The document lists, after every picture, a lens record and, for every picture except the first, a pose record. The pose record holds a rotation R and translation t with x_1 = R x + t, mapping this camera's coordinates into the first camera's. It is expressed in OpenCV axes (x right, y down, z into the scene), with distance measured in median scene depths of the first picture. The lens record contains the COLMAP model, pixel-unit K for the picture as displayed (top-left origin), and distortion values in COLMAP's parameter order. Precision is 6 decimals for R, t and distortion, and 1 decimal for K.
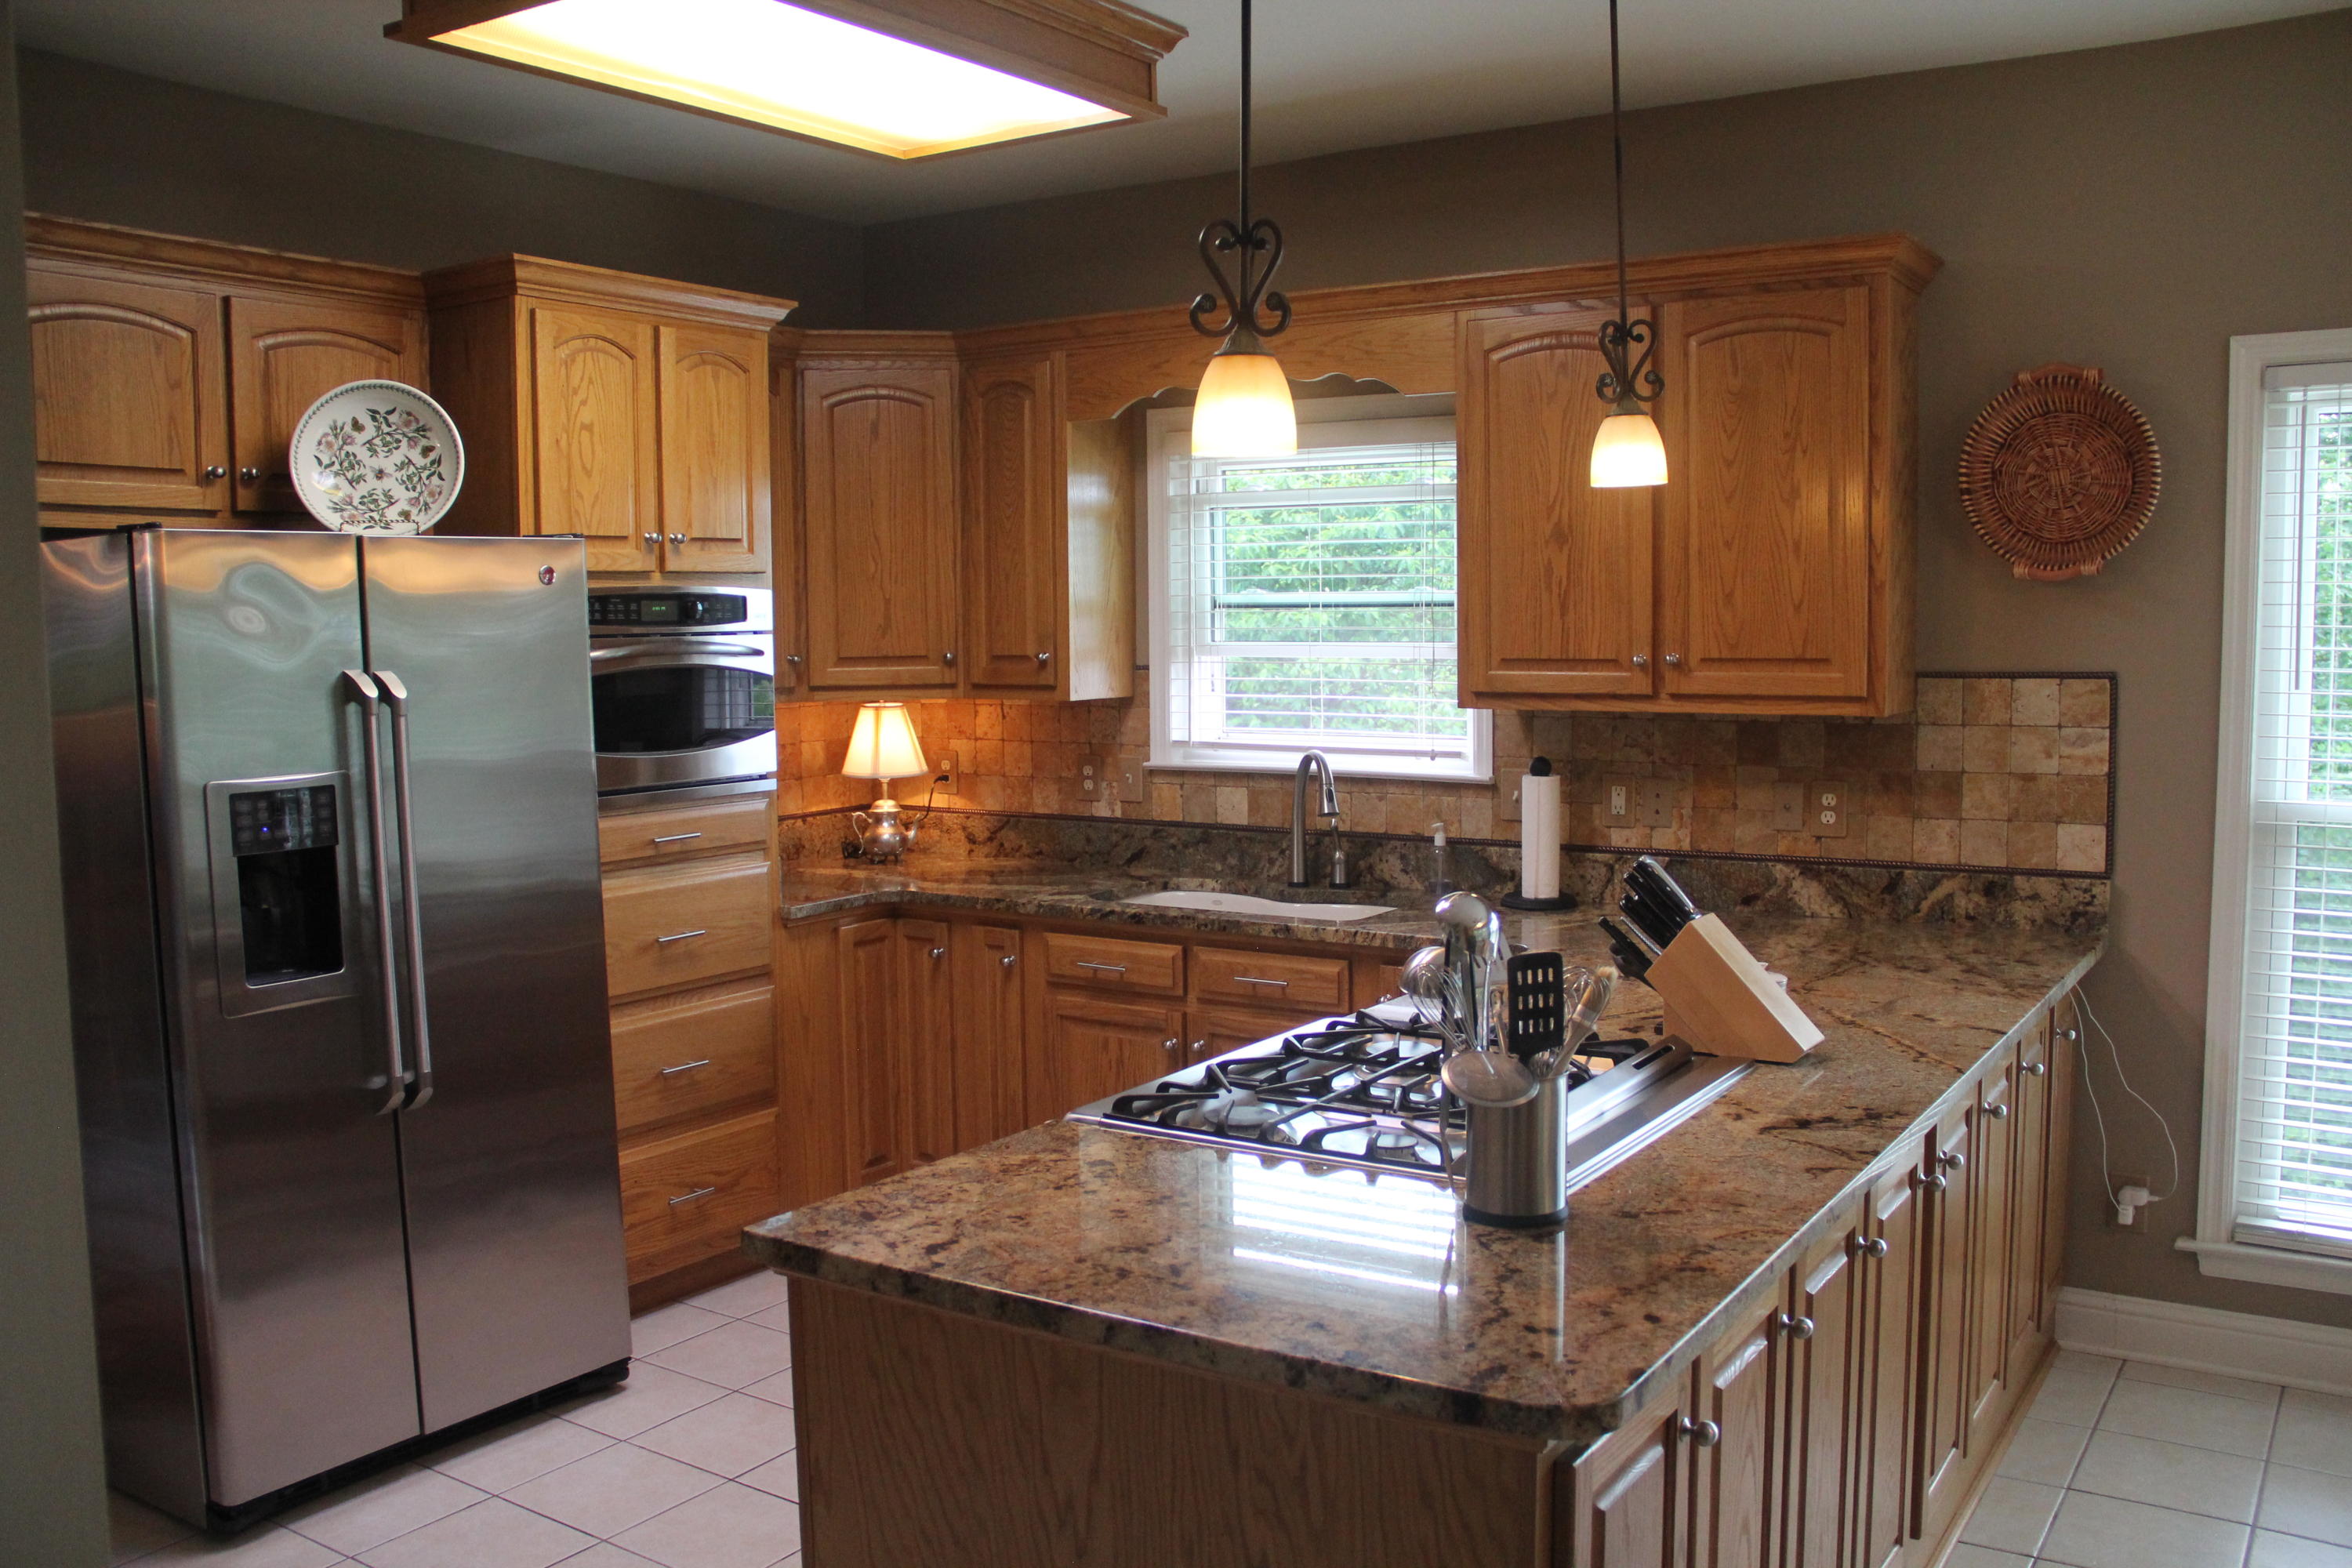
lens RADIAL K [[1942.7, 0, 1169.4], [0, 1942.7, 792.3], [0, 0, 1]] dist [-0.098962, 0.005105]
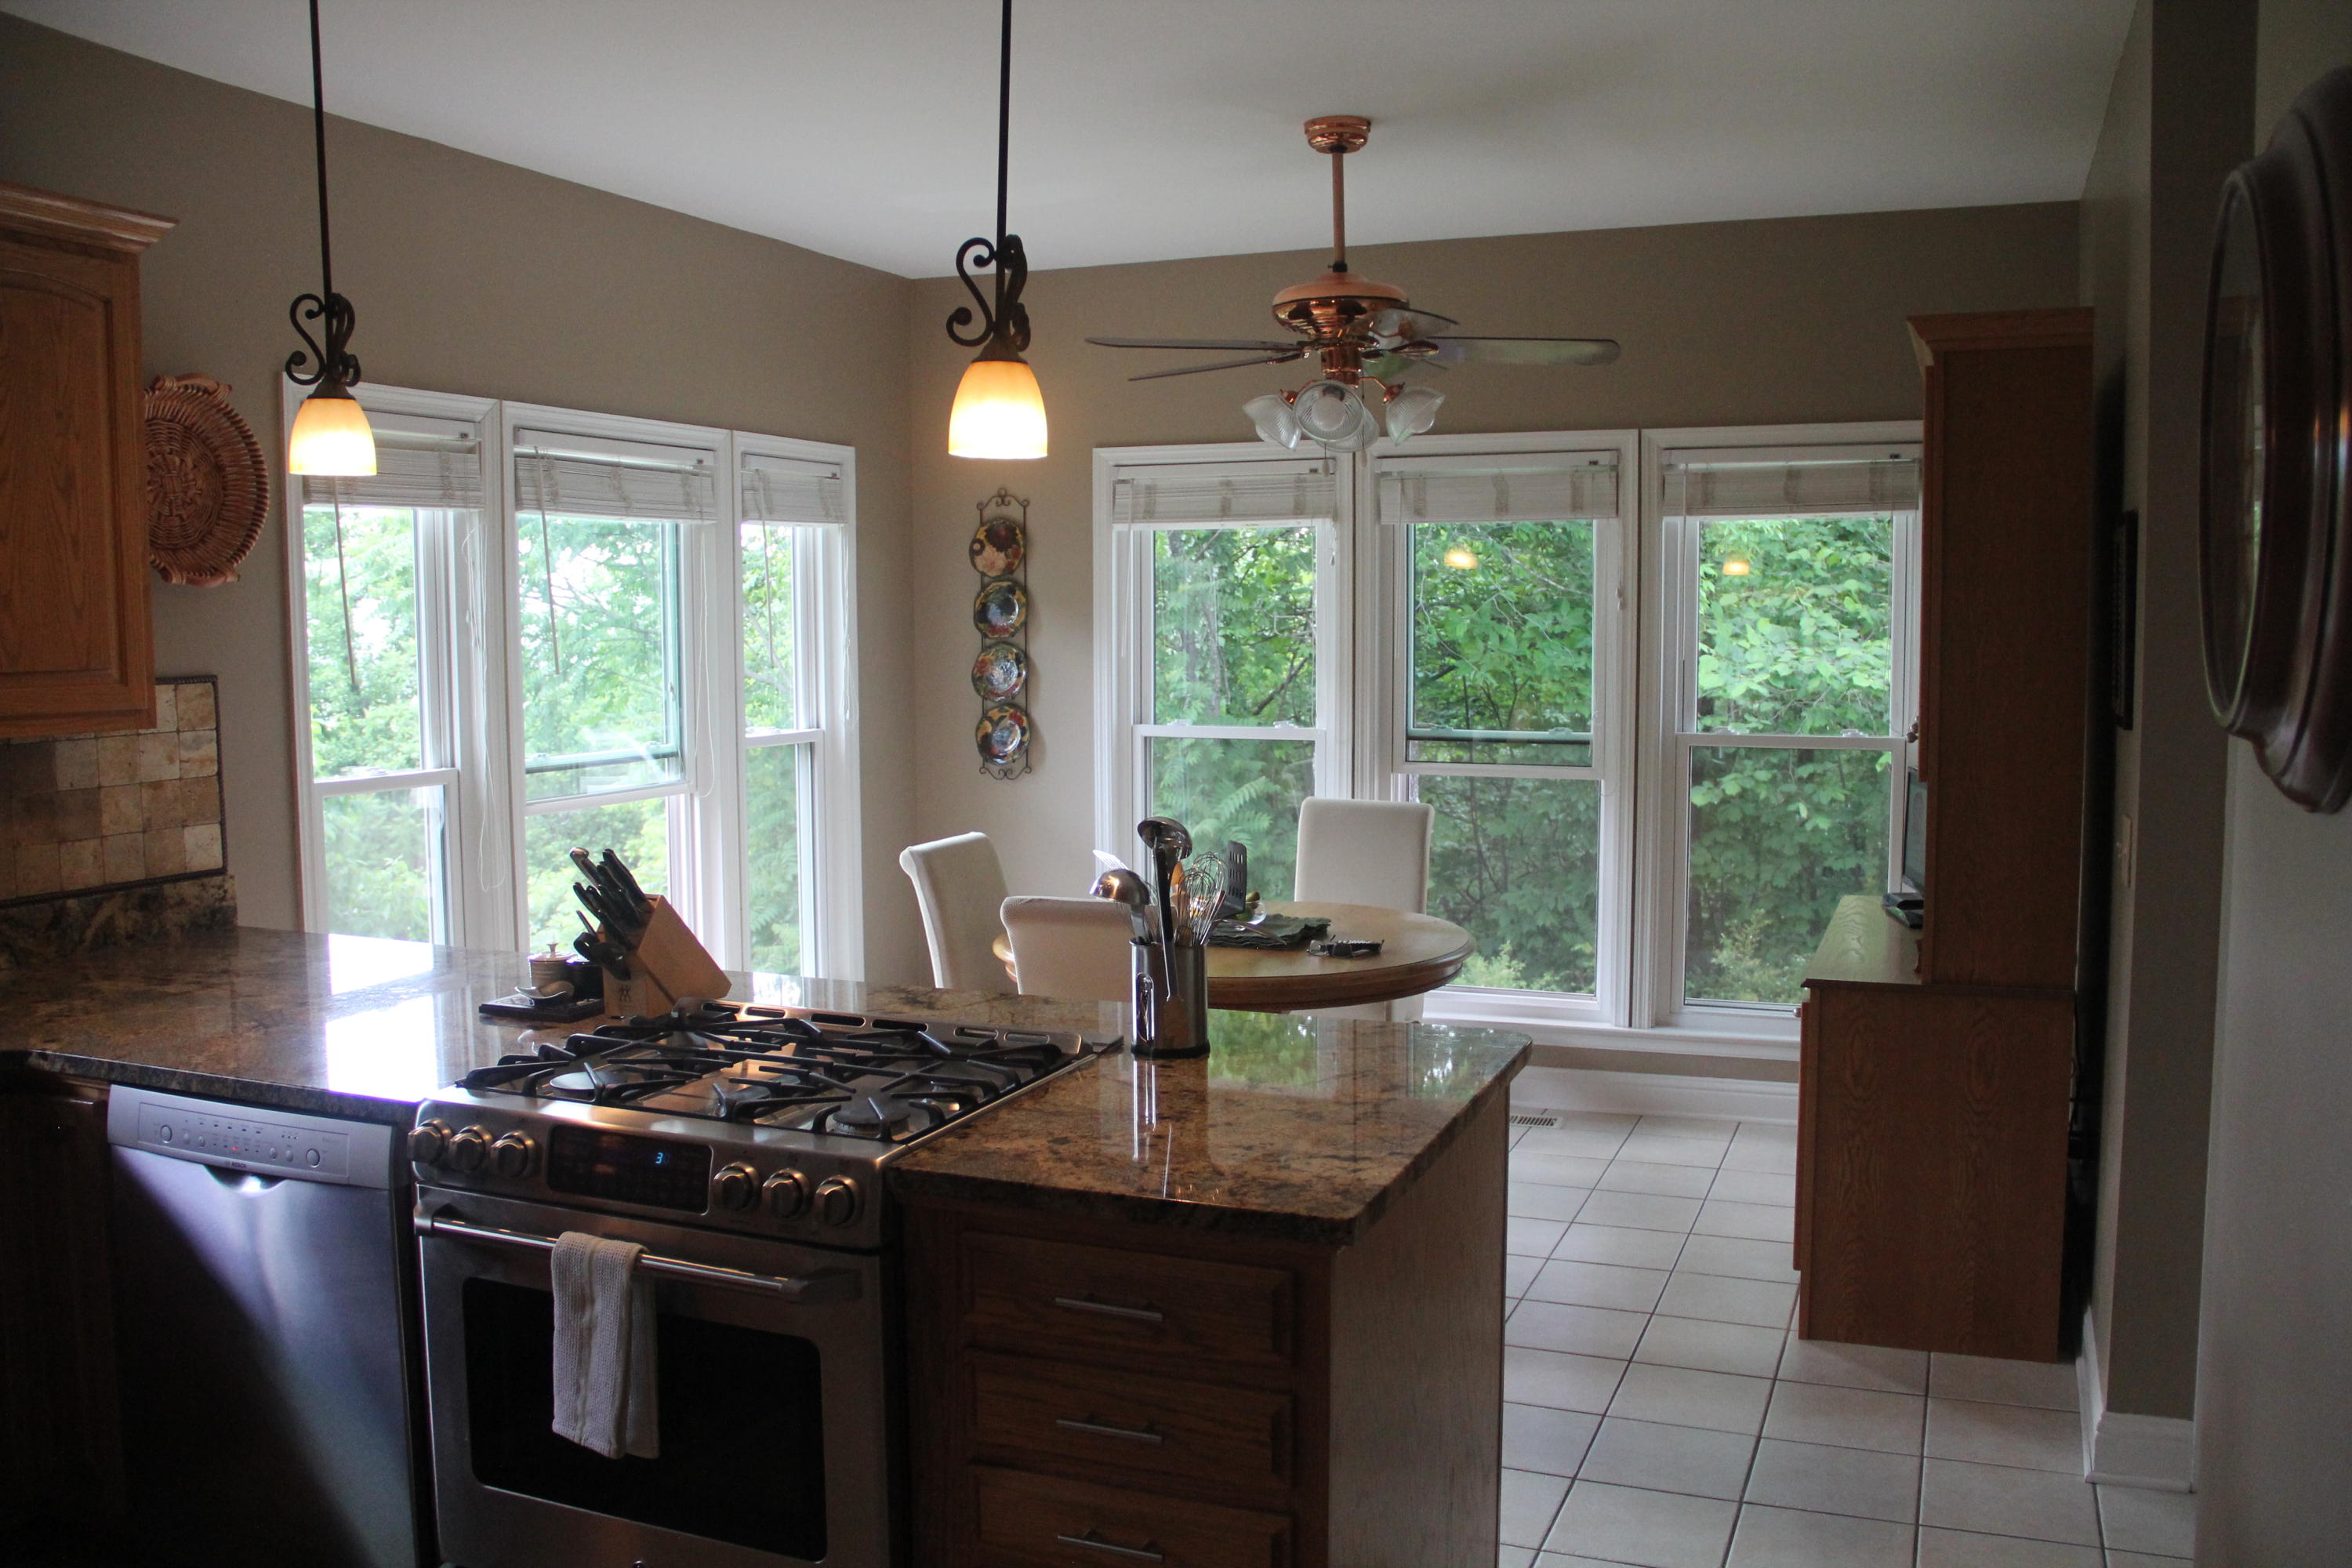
lens RADIAL K [[1942.7, 0, 1169.6], [0, 1942.7, 780.9], [0, 0, 1]] dist [-0.098962, 0.005105]
pose [[-0.199603, -0.068268, 0.977496, -0.626010], [0.093573, 0.991683, 0.088366, -0.048266], [-0.975399, 0.109105, -0.191555, 0.683744]]
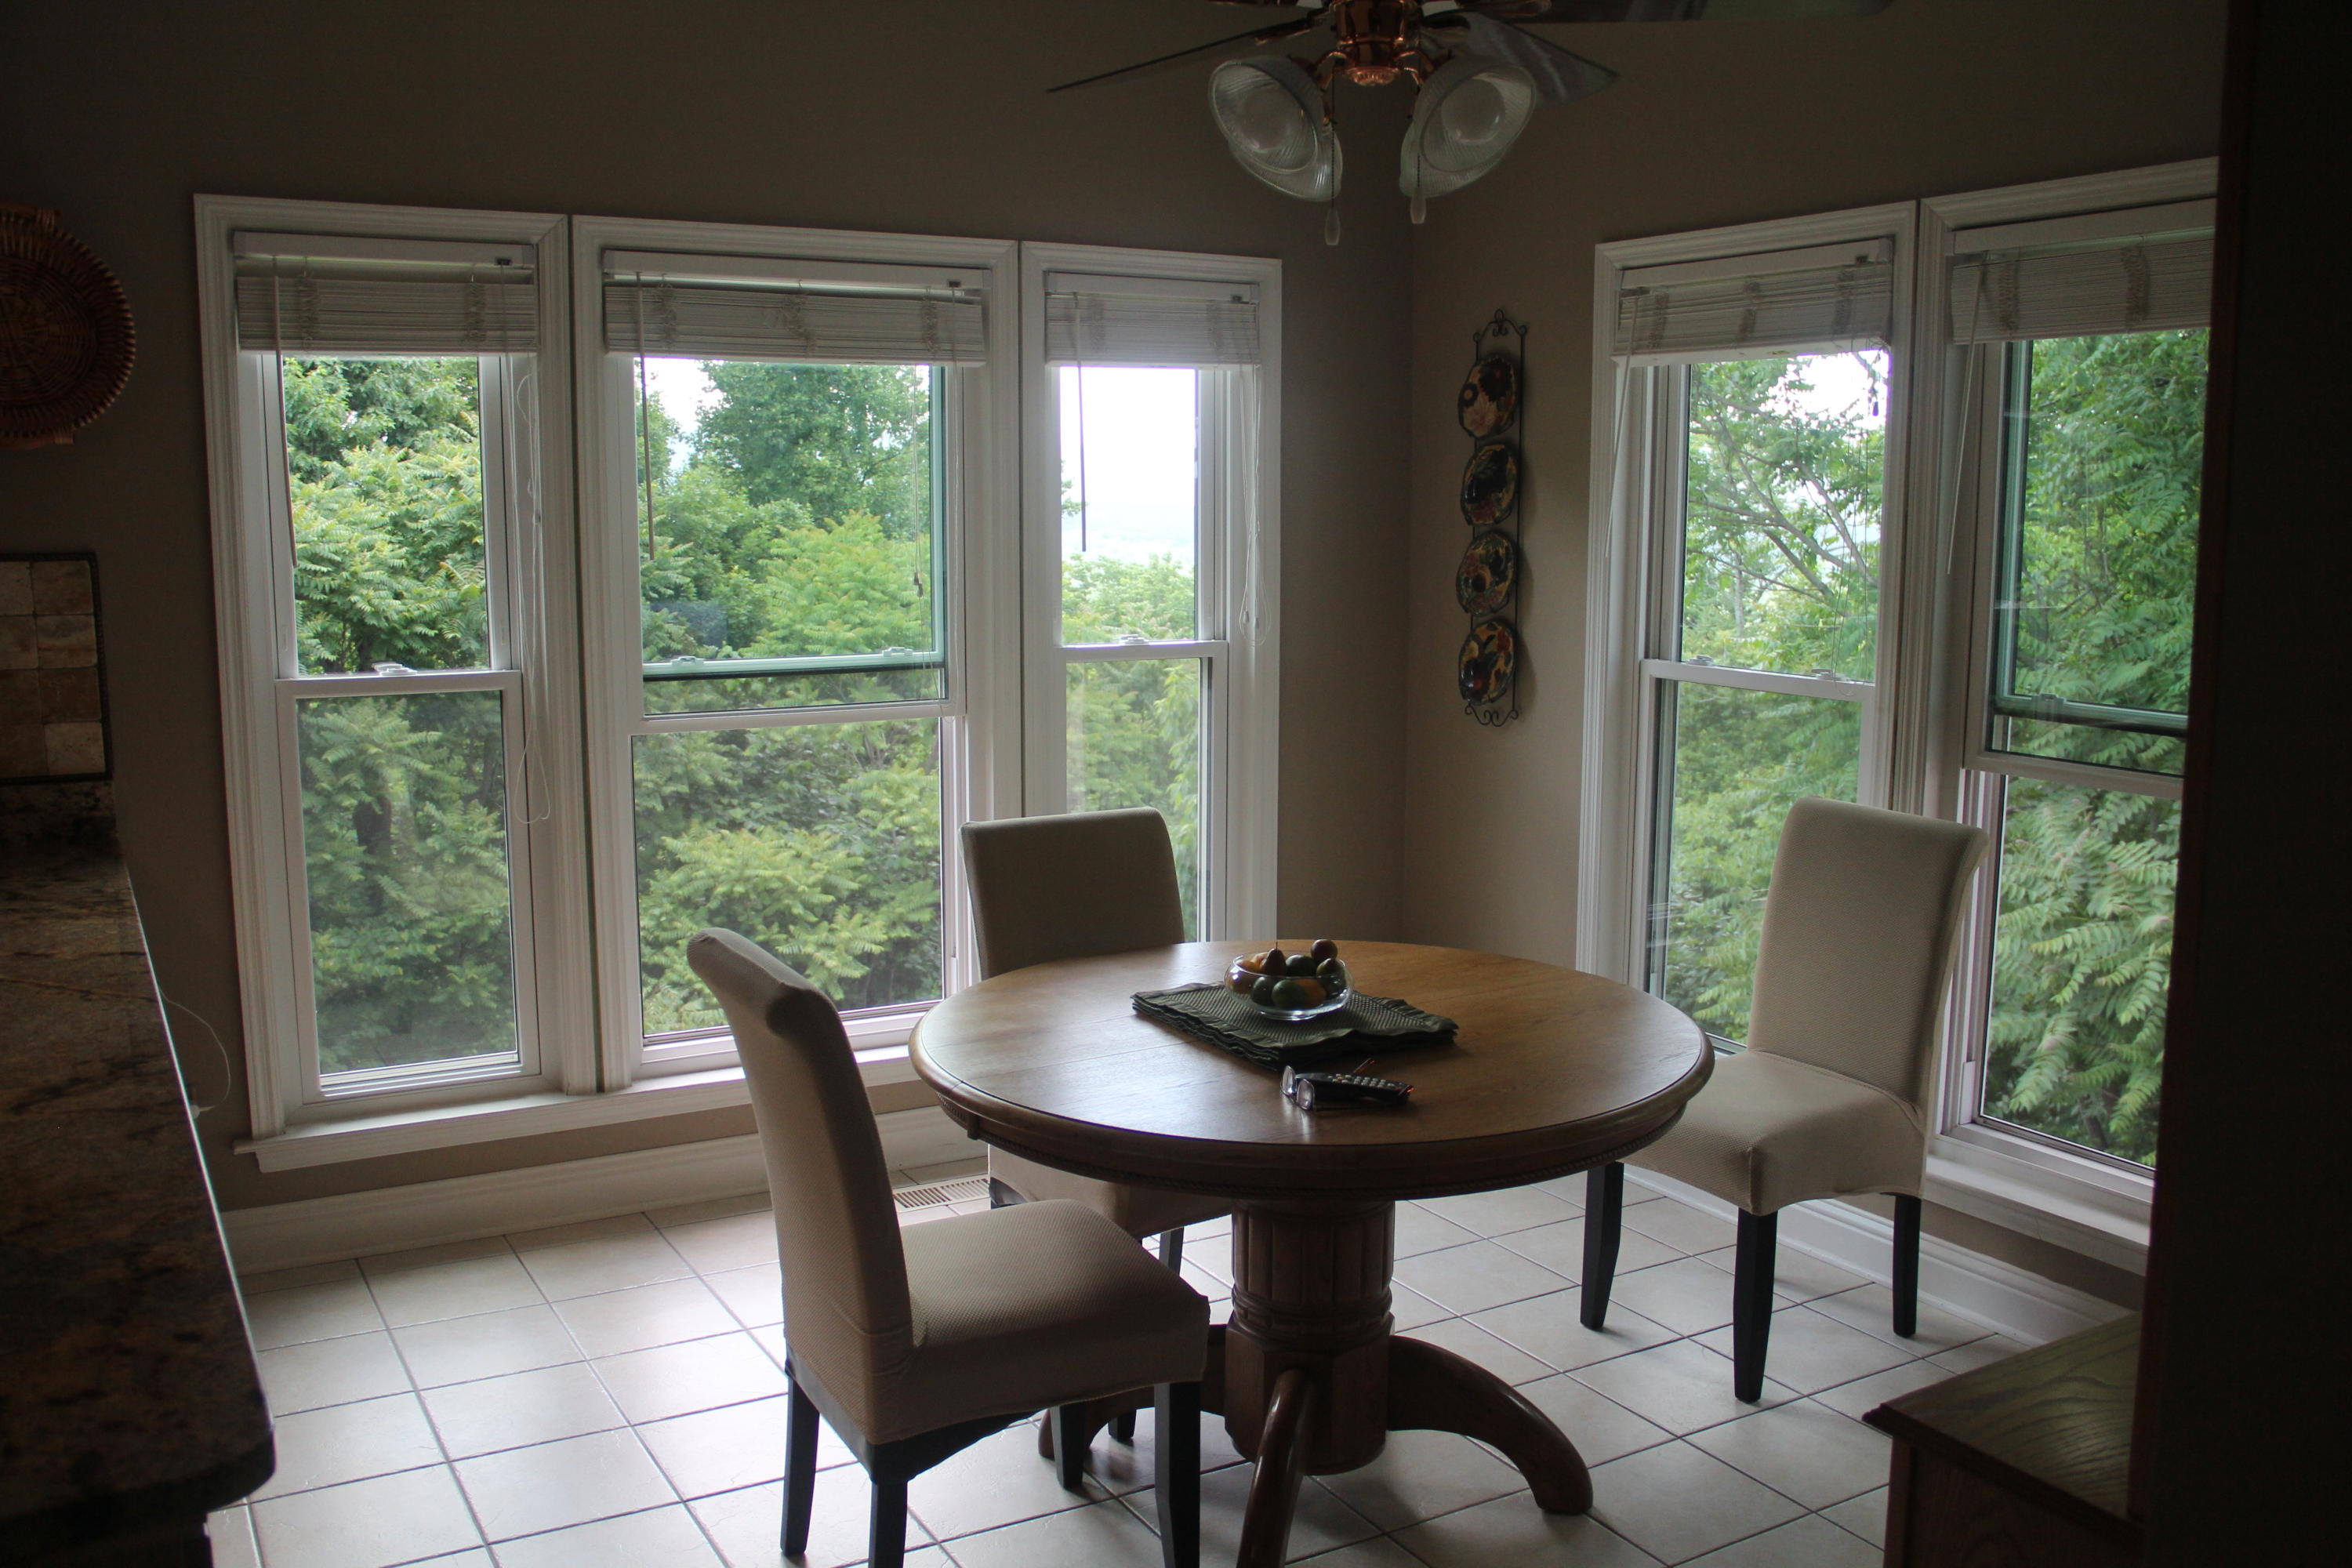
lens RADIAL K [[2037.6, 0, 1169.0], [0, 2037.6, 790.8], [0, 0, 1]] dist [-0.102128, 0.066978]
pose [[0.429061, -0.115504, 0.895860, -0.147338], [0.068446, 0.993097, 0.095259, -0.005044], [-0.900679, 0.020446, 0.434005, 0.119378]]
